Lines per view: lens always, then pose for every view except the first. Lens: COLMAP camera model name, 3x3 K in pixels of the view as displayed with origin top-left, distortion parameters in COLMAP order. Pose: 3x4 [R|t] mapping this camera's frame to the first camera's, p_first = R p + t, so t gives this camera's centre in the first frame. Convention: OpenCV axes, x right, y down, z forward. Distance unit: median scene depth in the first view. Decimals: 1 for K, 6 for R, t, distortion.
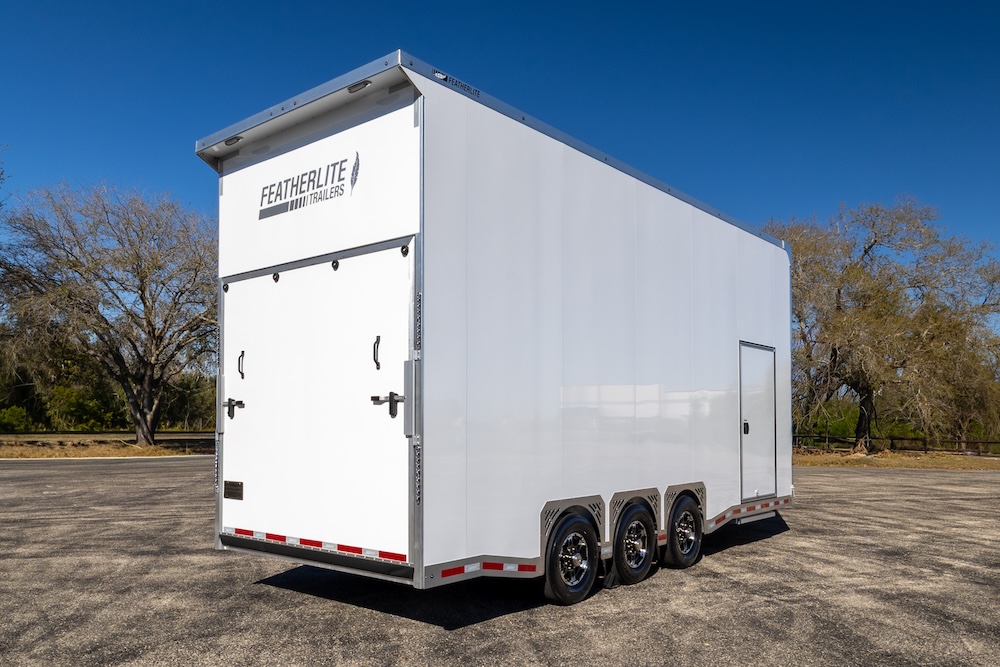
lens RADIAL K [[784.1, 0, 500.0], [0, 784.1, 333.5], [0, 0, 1]] dist [-0.038337, 0.000652]
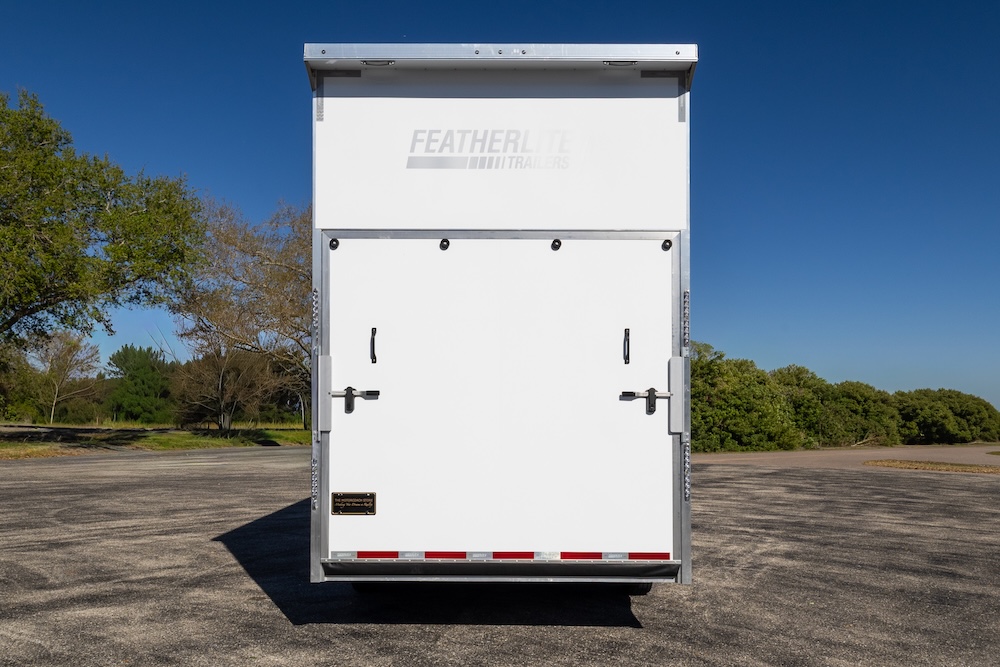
lens RADIAL K [[547.2, 0, 499.8], [0, 547.2, 384.9], [0, 0, 1]] dist [-0.002819, -0.000661]
pose [[0.768901, 0.047431, 0.637606, -0.609141], [-0.078571, 0.996695, 0.020607, 0.060943], [-0.634521, -0.065942, 0.770087, 0.508804]]
